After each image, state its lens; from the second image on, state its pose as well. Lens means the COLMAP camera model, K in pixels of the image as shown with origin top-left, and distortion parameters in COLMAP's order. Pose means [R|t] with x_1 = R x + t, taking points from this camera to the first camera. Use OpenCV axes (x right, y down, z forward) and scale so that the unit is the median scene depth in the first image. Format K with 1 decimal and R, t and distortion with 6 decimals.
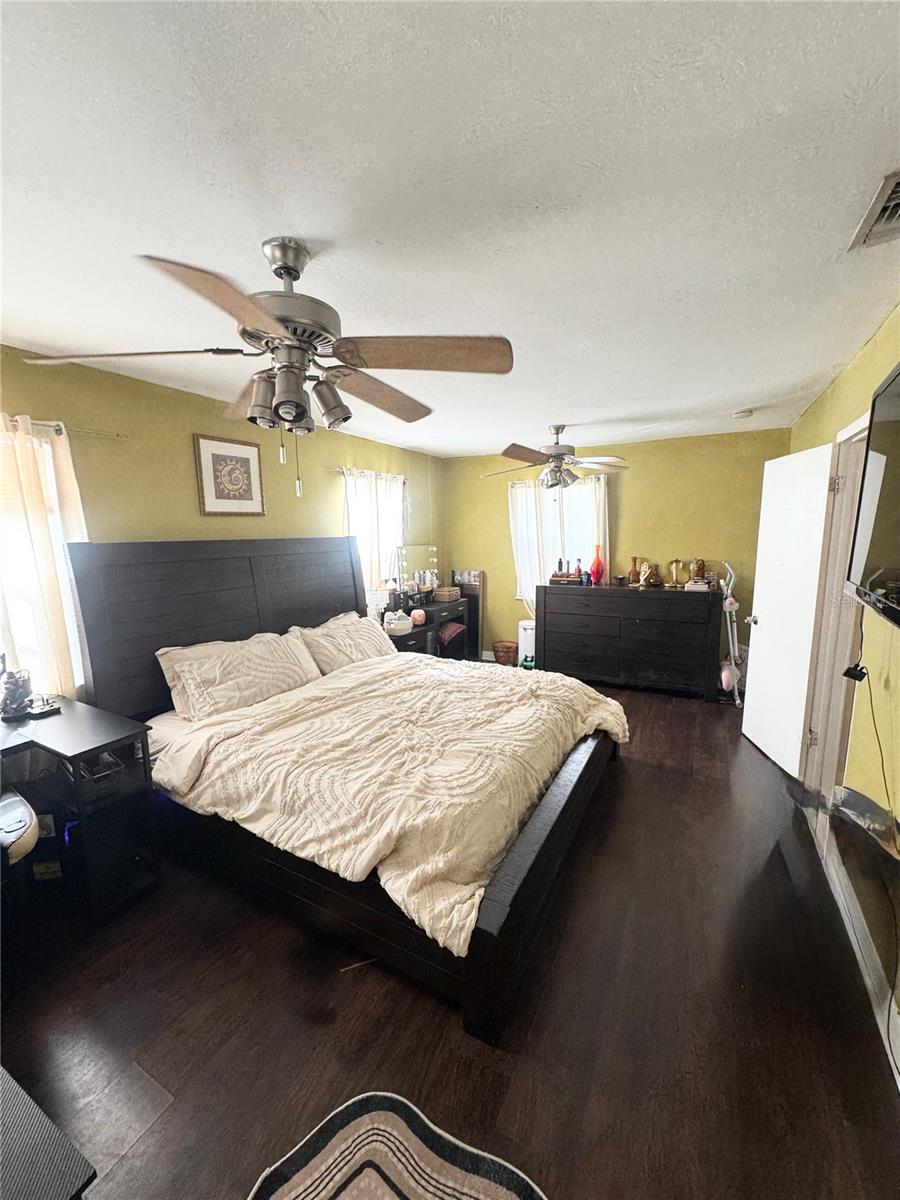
lens RADIAL K [[481.4, 0, 450.0], [0, 481.4, 600.0], [0, 0, 1]] dist [0.000387, -0.000314]
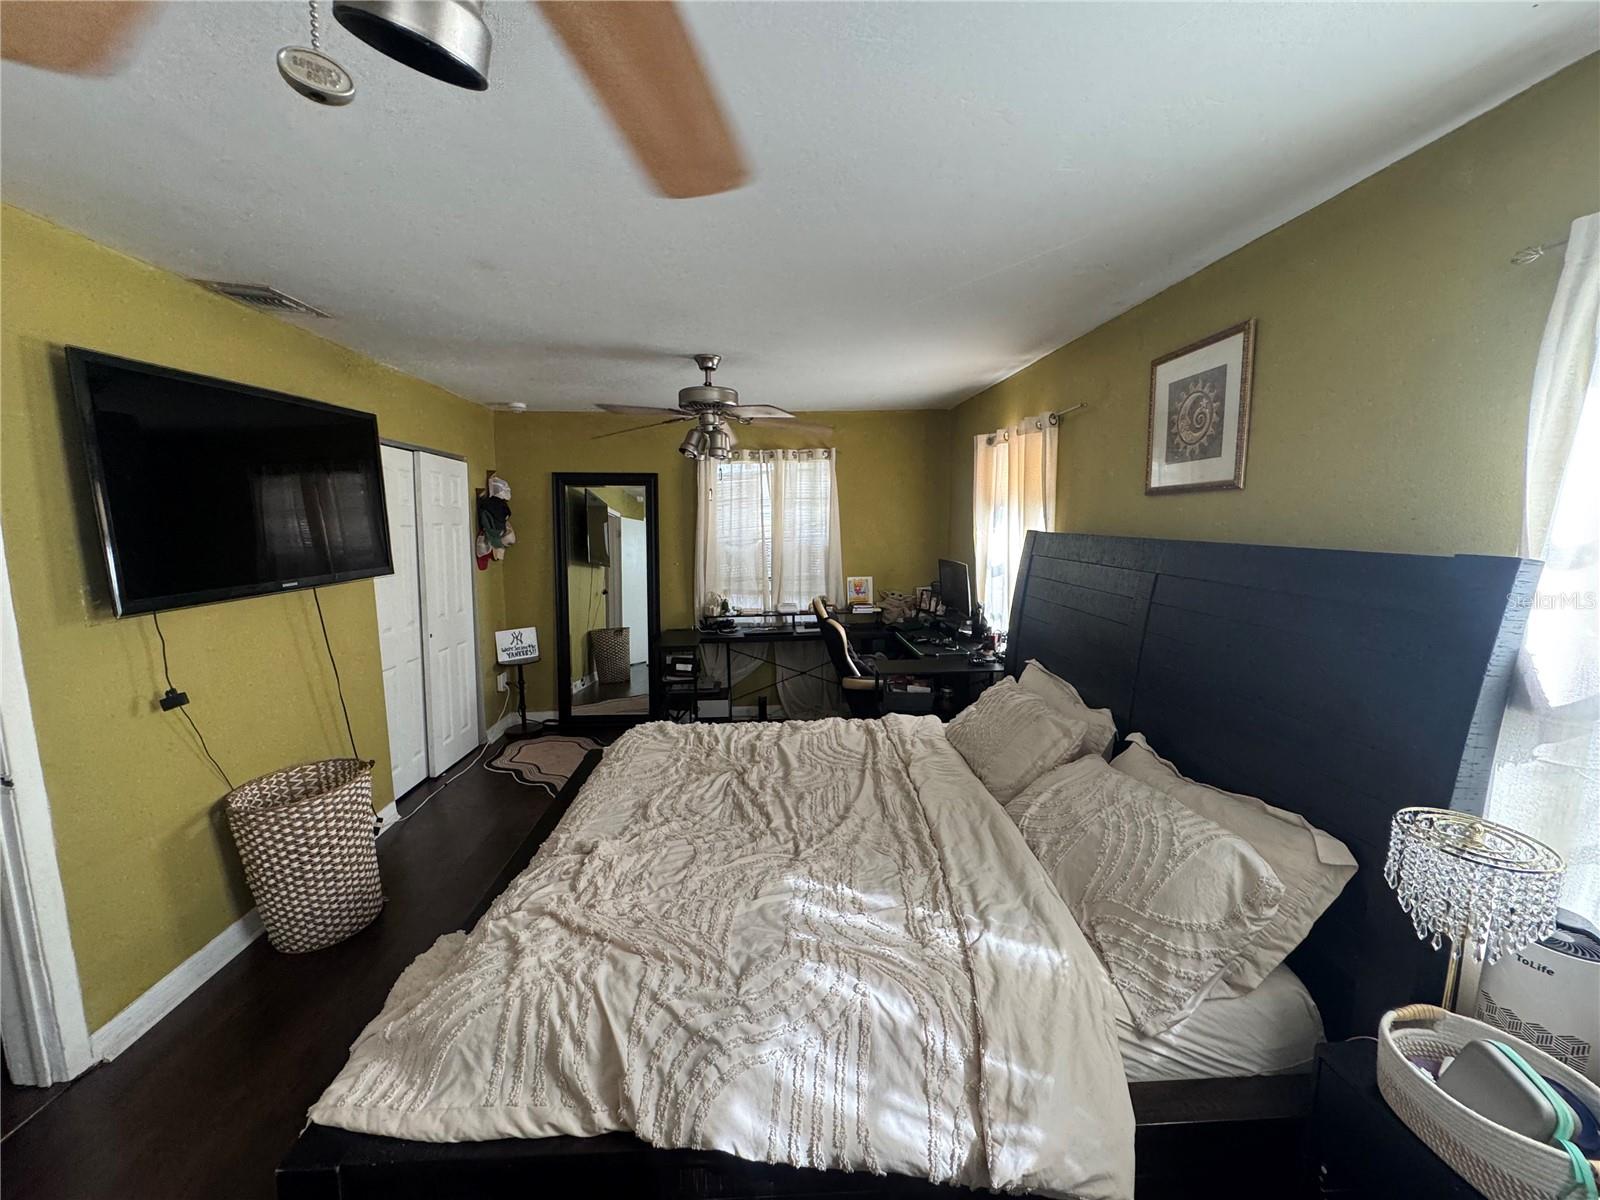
lens RADIAL K [[641.8, 0, 800.0], [0, 641.8, 600.0], [0, 0, 1]] dist [0.000387, -0.000314]
pose [[-0.843481, 0.075324, -0.531852, 0.284291], [-0.075193, 0.963814, 0.255753, -0.214541], [0.531870, 0.255714, -0.807294, 1.406426]]
